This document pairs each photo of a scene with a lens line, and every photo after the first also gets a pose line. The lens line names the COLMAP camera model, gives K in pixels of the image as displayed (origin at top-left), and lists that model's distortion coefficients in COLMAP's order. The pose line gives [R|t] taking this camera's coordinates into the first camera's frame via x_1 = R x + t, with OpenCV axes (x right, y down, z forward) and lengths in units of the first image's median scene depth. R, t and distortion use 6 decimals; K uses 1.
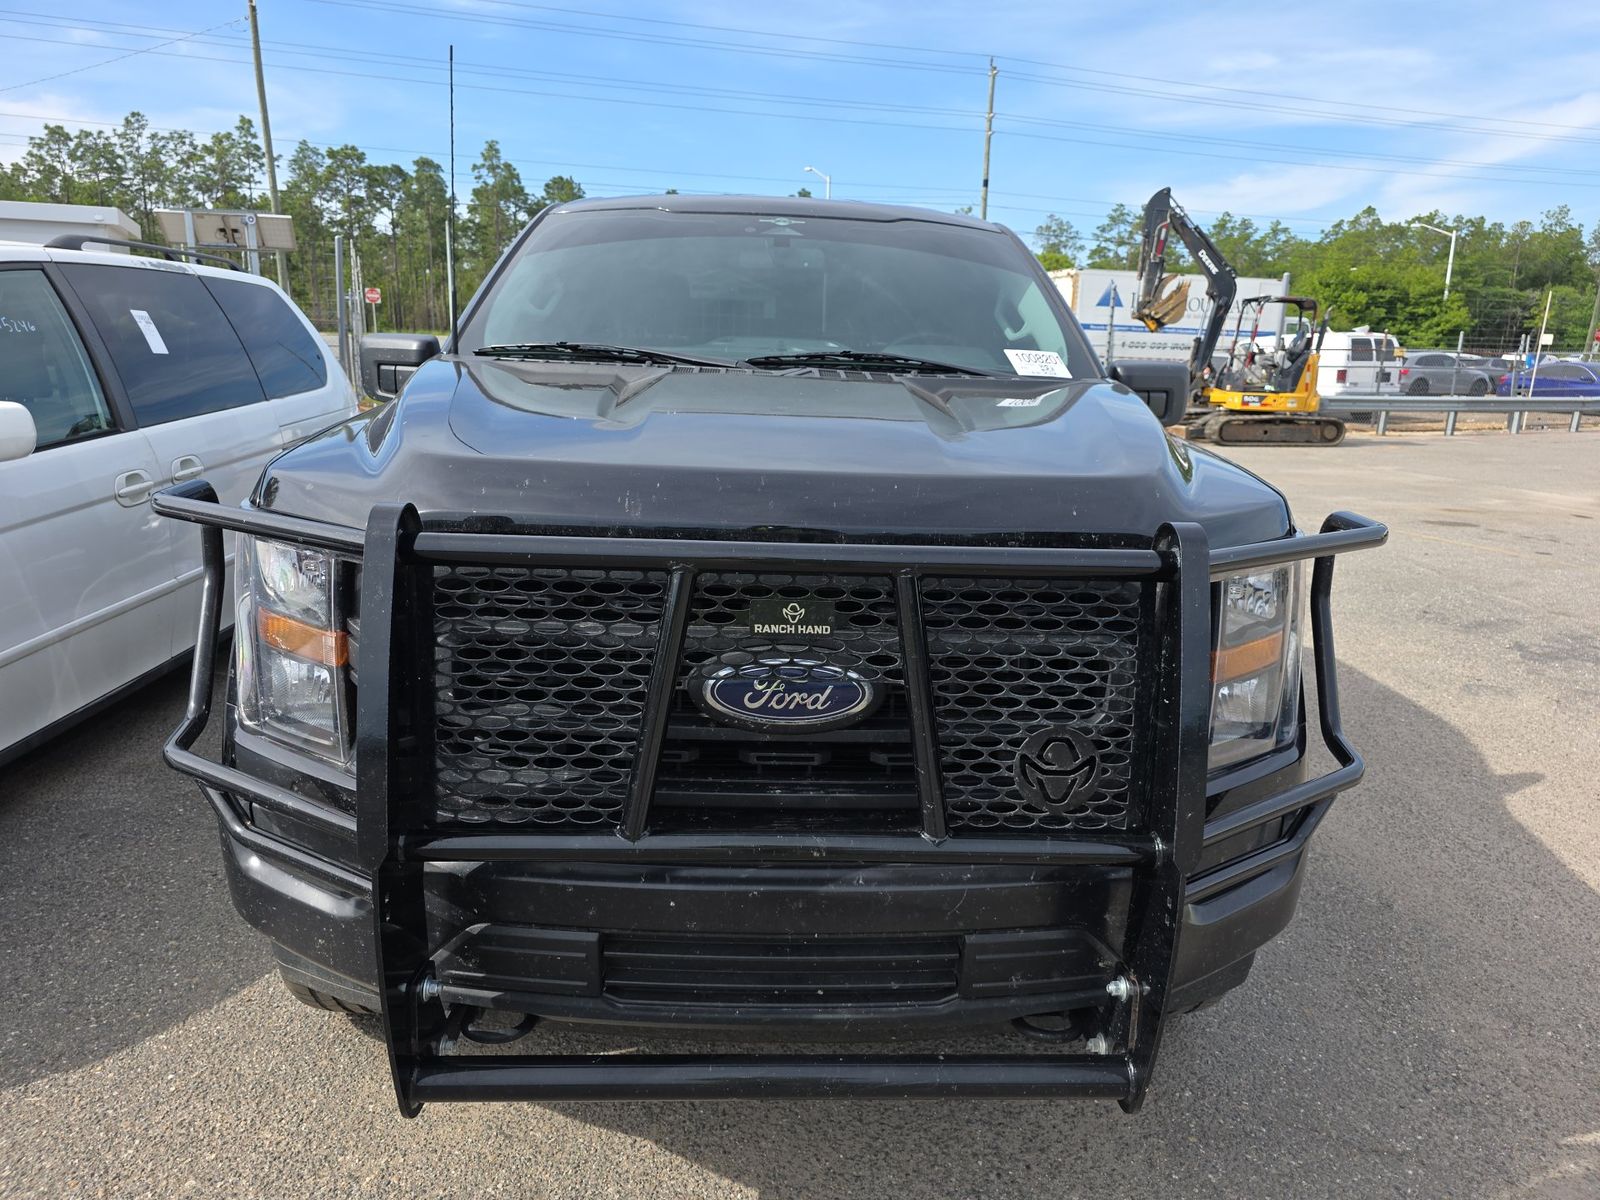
lens RADIAL K [[1117.1, 0, 797.2], [0, 1117.1, 607.1], [0, 0, 1]] dist [0.033680, -0.022457]
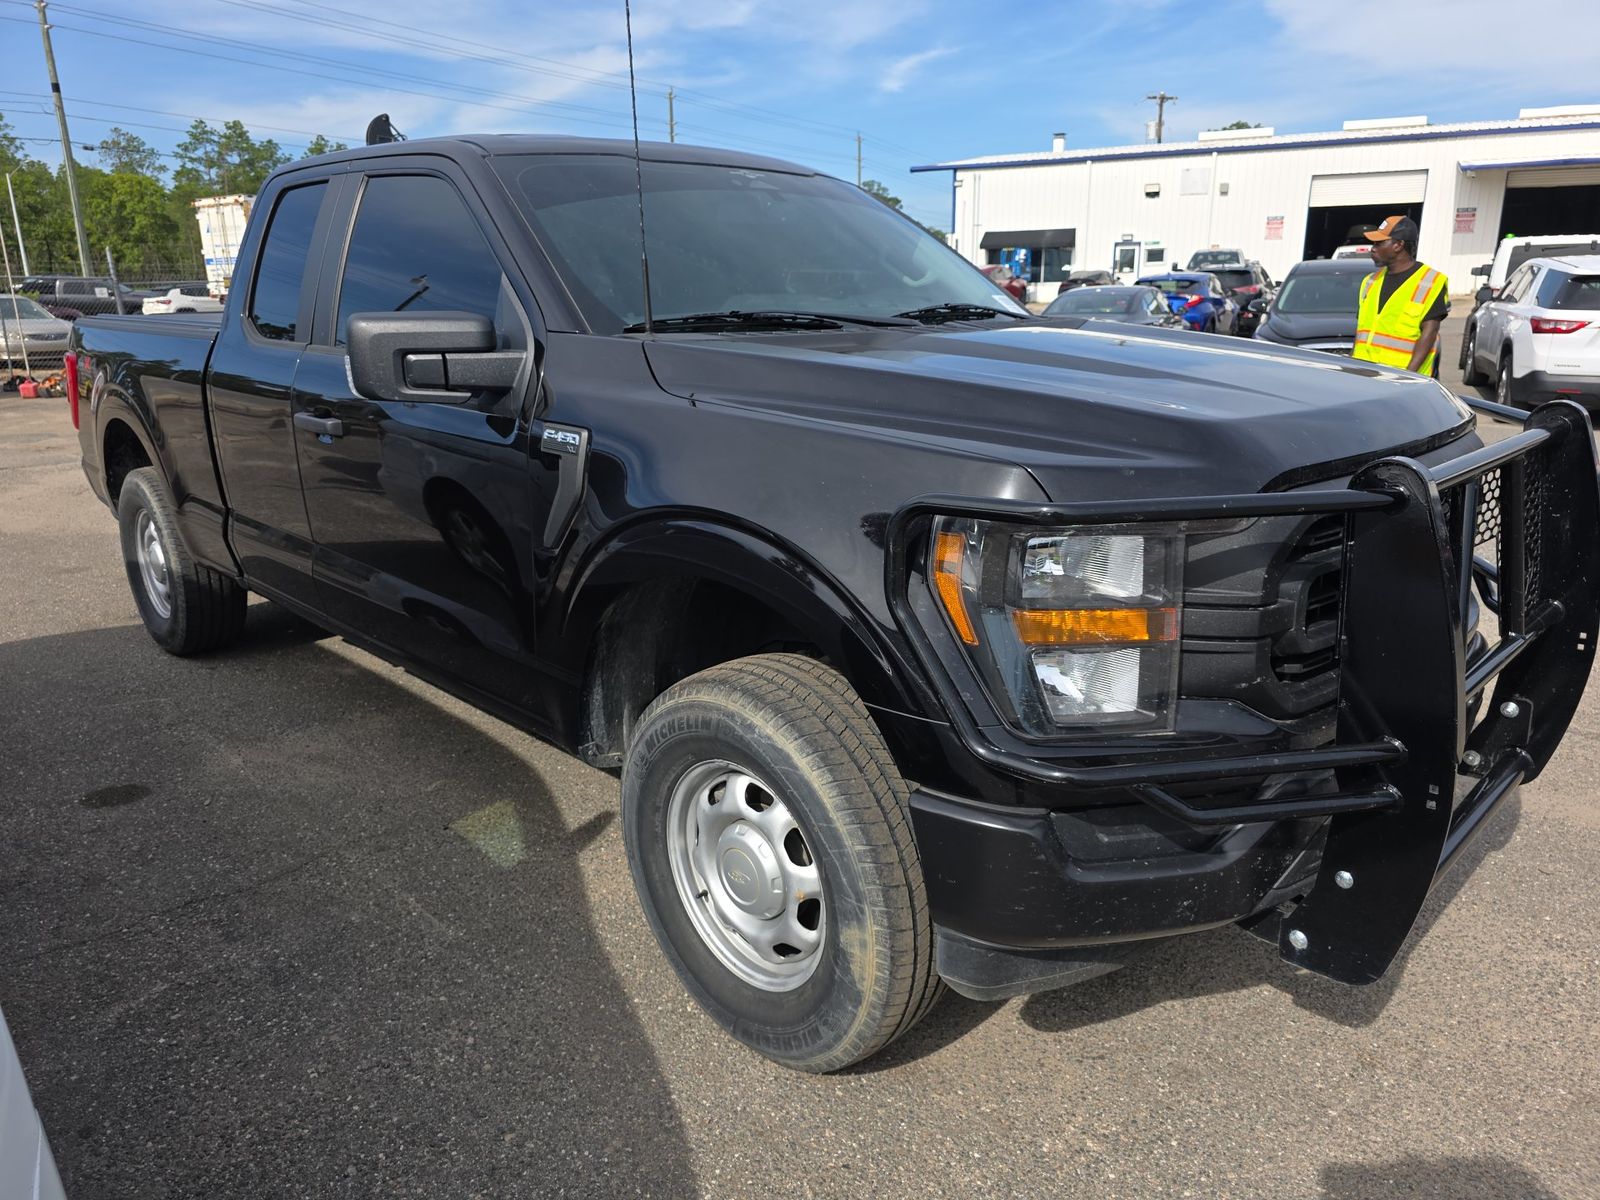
lens RADIAL K [[1117.1, 0, 798.6], [0, 1117.1, 593.9], [0, 0, 1]] dist [0.033680, -0.022457]
pose [[0.729315, -0.223451, 0.646660, -0.662916], [0.191246, 0.974068, 0.120895, -0.090125], [-0.656905, 0.035501, 0.753137, 0.227804]]
